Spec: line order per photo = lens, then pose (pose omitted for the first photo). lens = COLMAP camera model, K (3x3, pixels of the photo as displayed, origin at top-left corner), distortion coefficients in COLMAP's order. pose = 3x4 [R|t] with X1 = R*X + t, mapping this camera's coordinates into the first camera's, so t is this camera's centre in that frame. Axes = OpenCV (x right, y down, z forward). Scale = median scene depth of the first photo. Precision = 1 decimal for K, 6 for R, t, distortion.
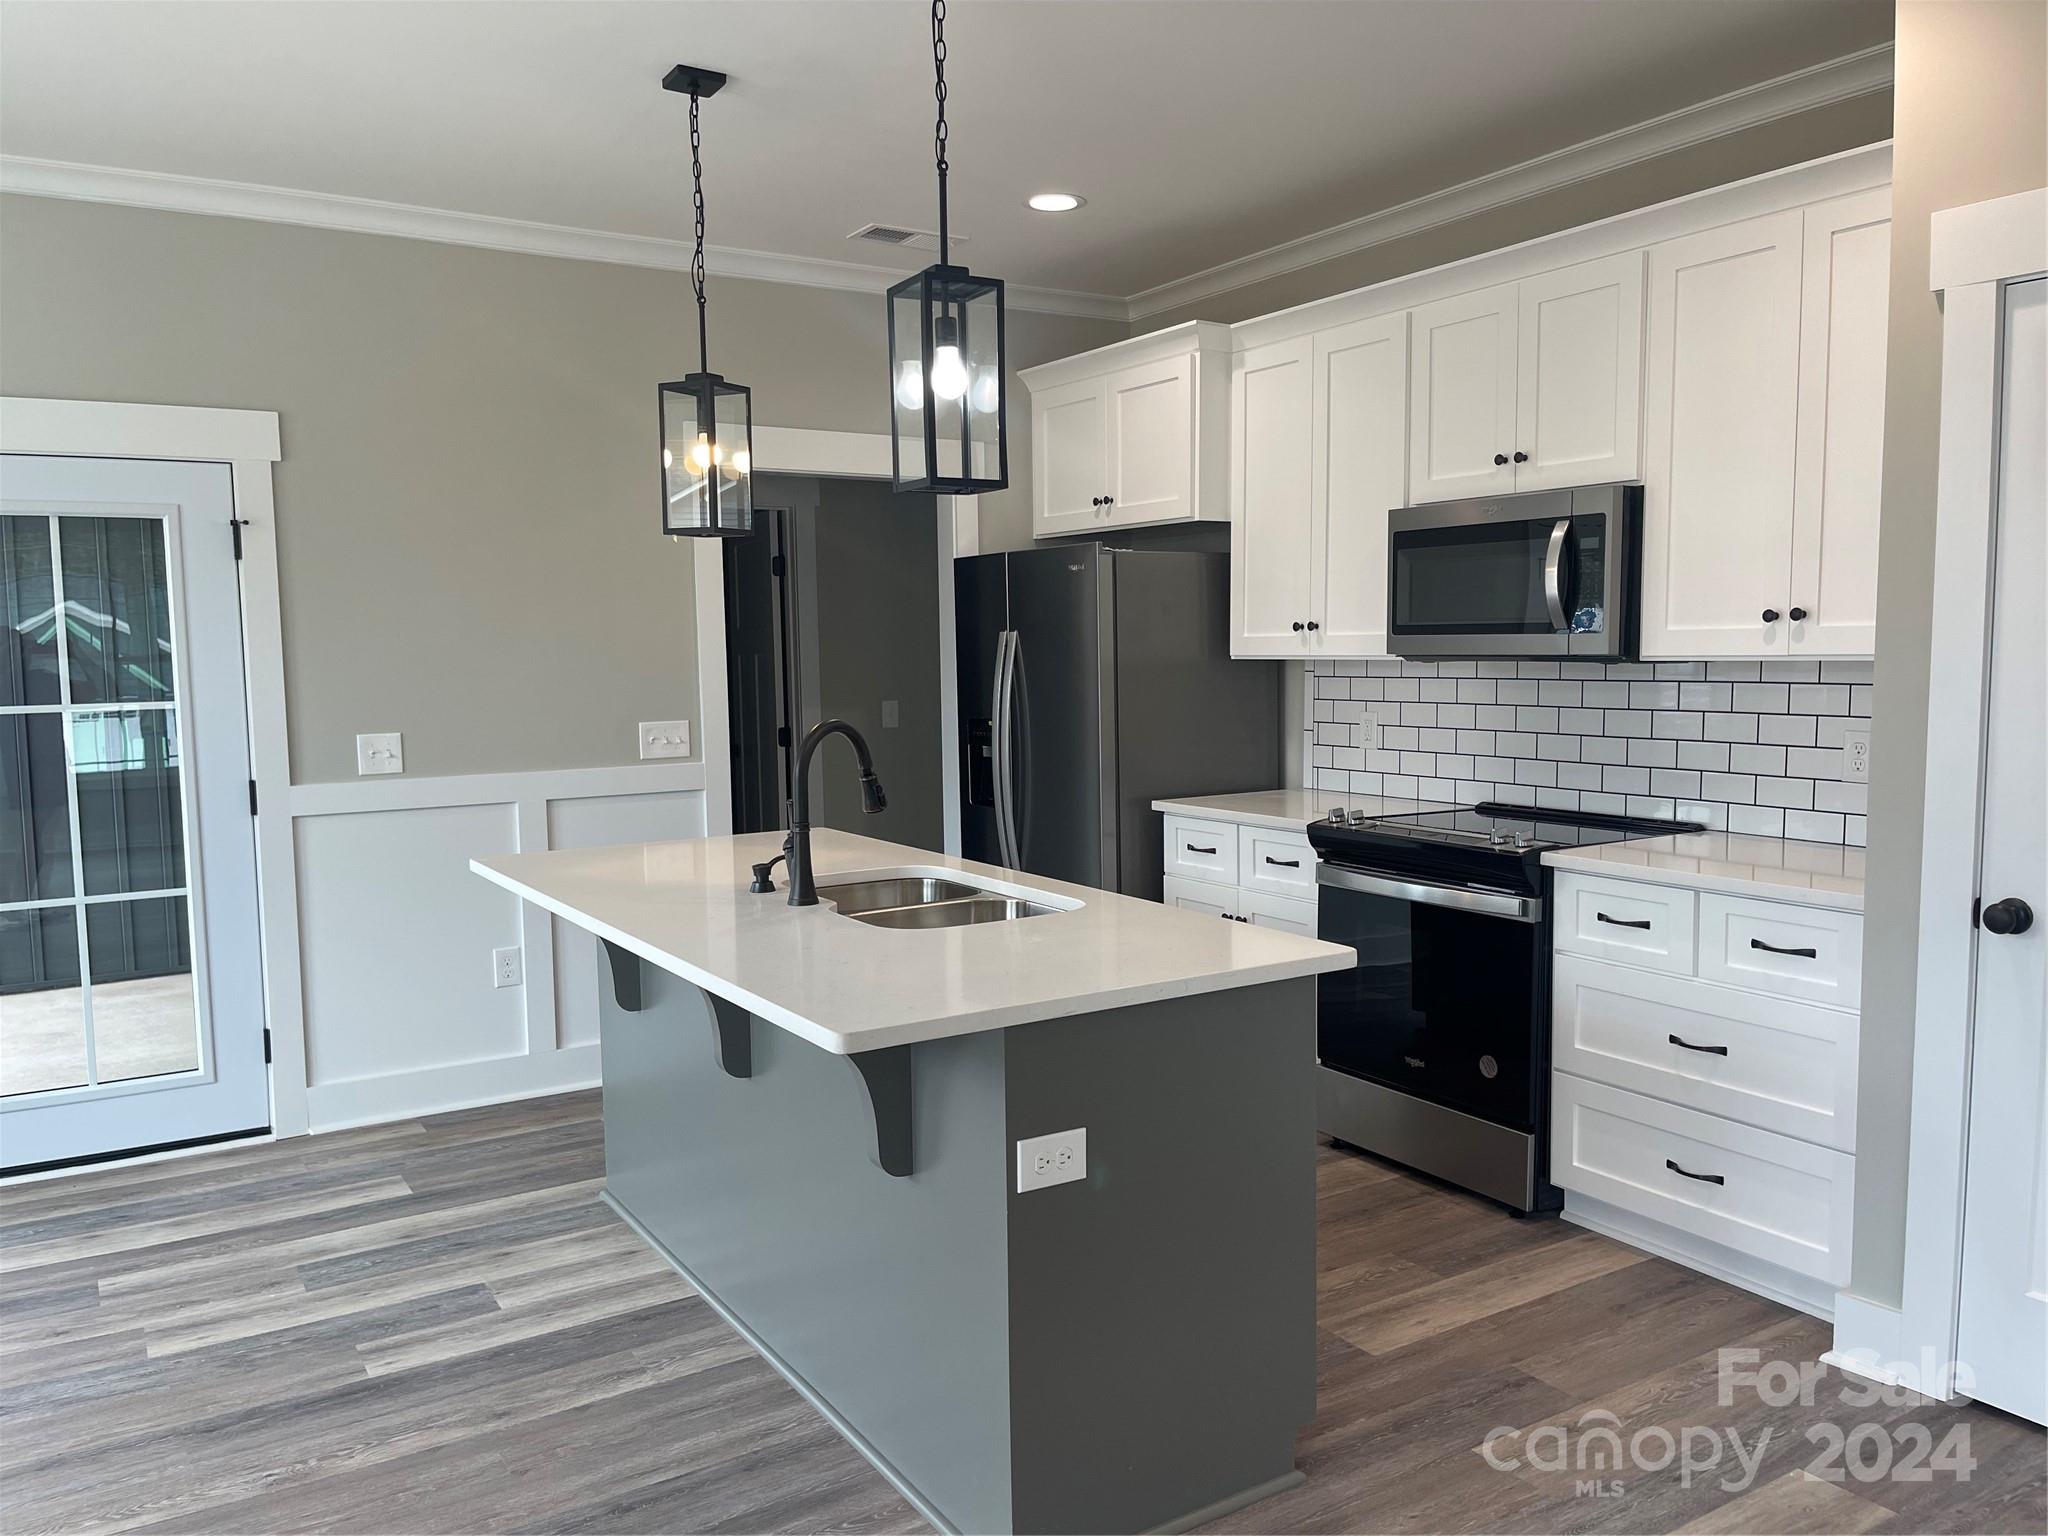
lens RADIAL K [[1542.0, 0, 1013.6], [0, 1542.0, 772.5], [0, 0, 1]] dist [0.062238, -0.060114]
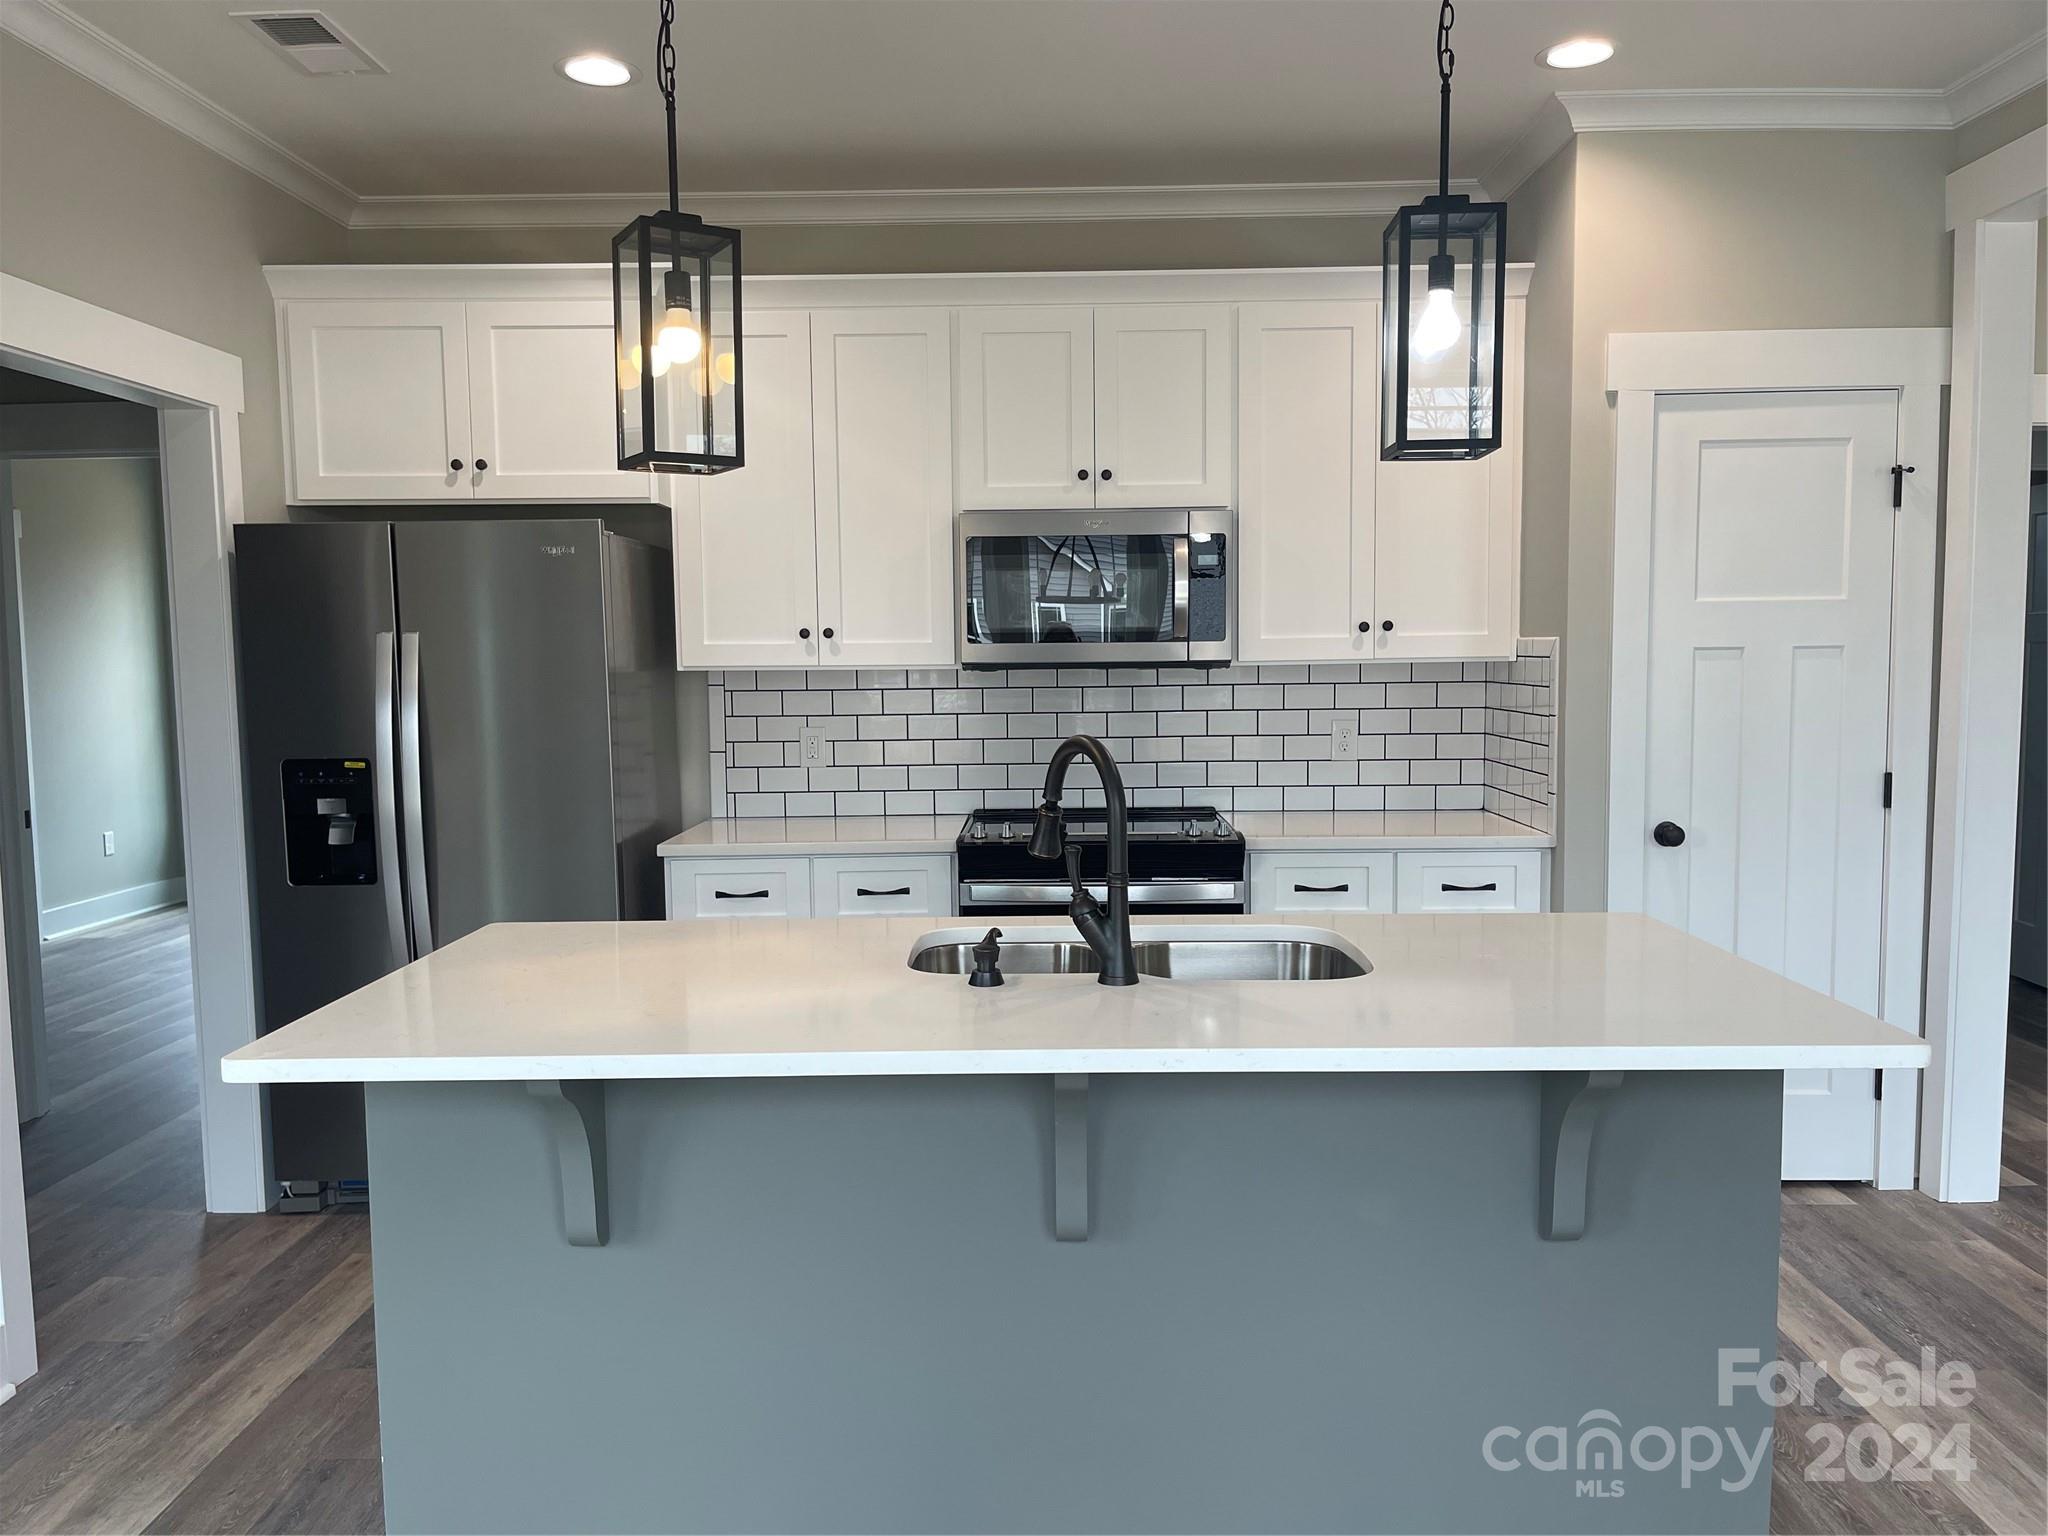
lens RADIAL K [[1542.0, 0, 1024.0], [0, 1542.0, 795.4], [0, 0, 1]] dist [0.062238, -0.060114]
pose [[0.537675, -0.074257, 0.839876, -0.559434], [0.075979, 0.996329, 0.039449, -0.029376], [-0.839722, 0.042602, 0.541343, 0.452517]]
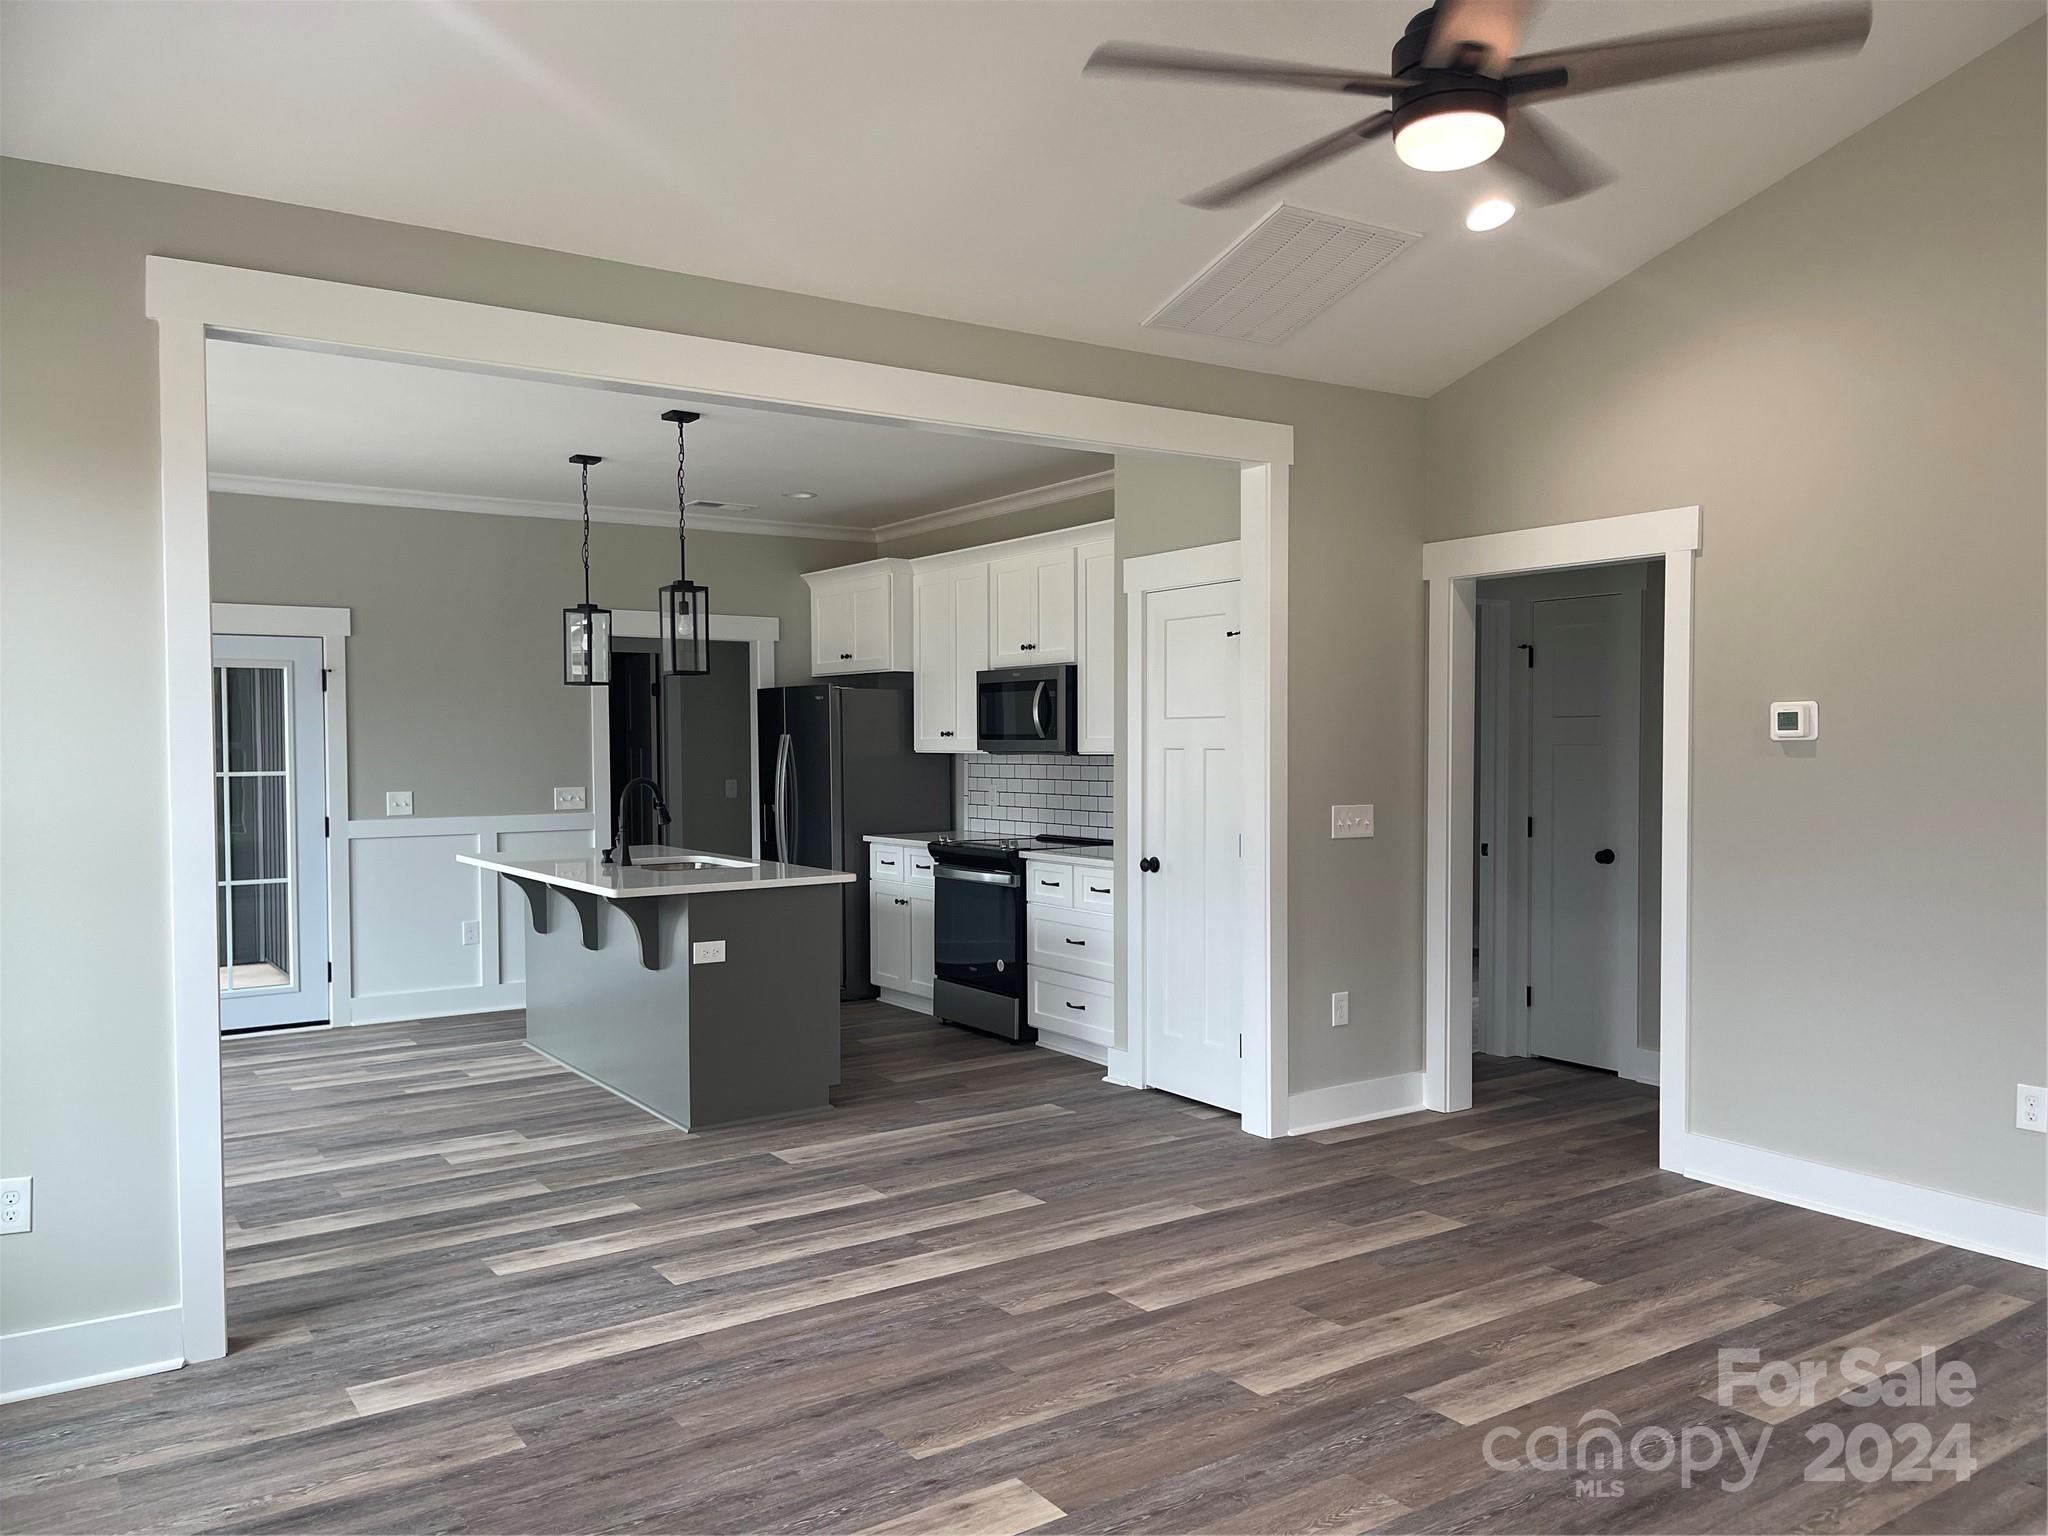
lens RADIAL K [[1542.0, 0, 1032.0], [0, 1542.0, 777.3], [0, 0, 1]] dist [0.062238, -0.060114]
pose [[0.998997, 0.007248, 0.044194, 0.228188], [-0.004558, 0.998148, -0.060665, 0.064213], [-0.044552, 0.060403, 0.997179, -0.795411]]
